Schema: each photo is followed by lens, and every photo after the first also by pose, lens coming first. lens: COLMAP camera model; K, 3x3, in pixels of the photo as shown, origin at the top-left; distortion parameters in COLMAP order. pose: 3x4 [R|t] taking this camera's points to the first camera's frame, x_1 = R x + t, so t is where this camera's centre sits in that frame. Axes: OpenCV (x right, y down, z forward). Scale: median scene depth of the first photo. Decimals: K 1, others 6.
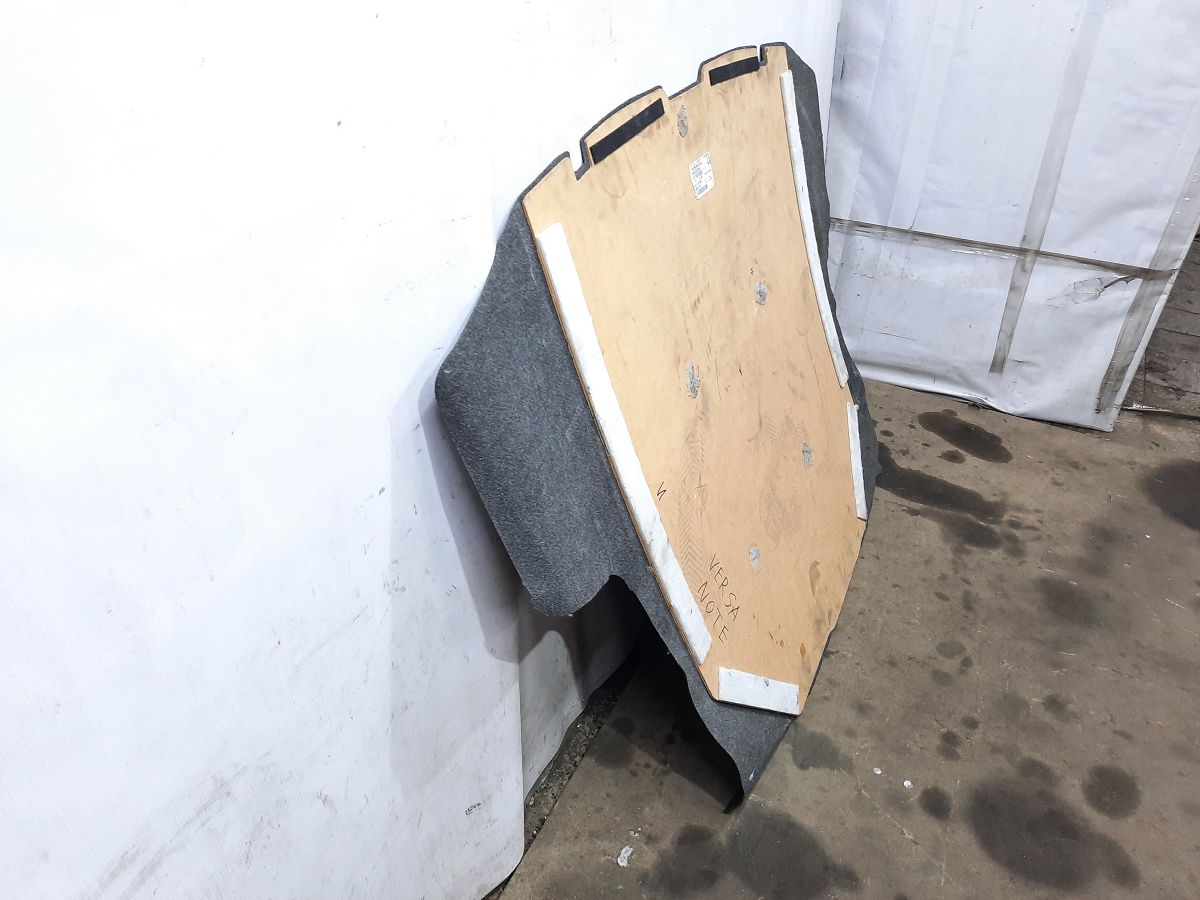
lens RADIAL K [[859.9, 0, 600.0], [0, 859.9, 450.0], [0, 0, 1]] dist [0.033308, -0.031614]
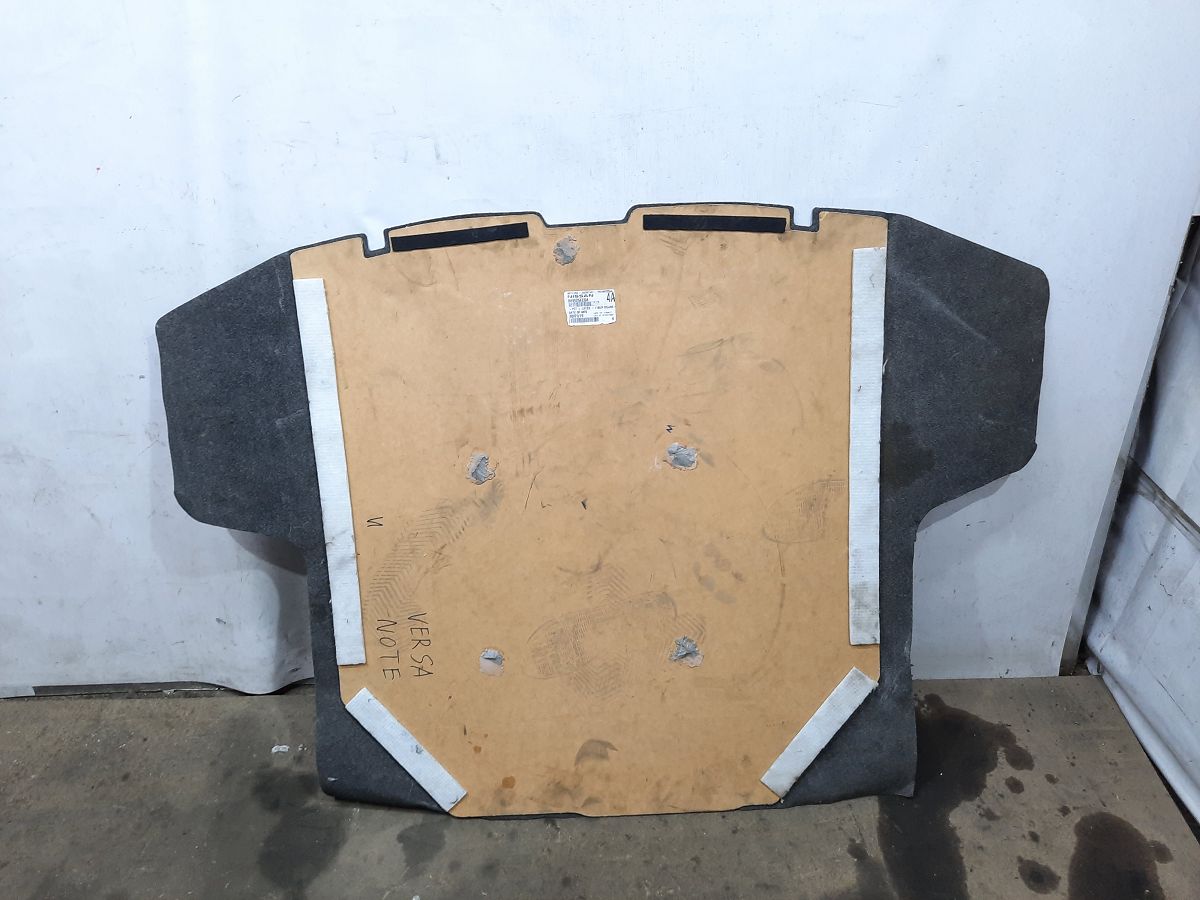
lens RADIAL K [[859.9, 0, 600.0], [0, 859.9, 450.0], [0, 0, 1]] dist [0.033308, -0.031614]
pose [[0.447705, 0.458336, -0.767782, 0.968750], [-0.469100, 0.851386, 0.234705, -0.414446], [0.761253, 0.255088, 0.596175, 0.444503]]
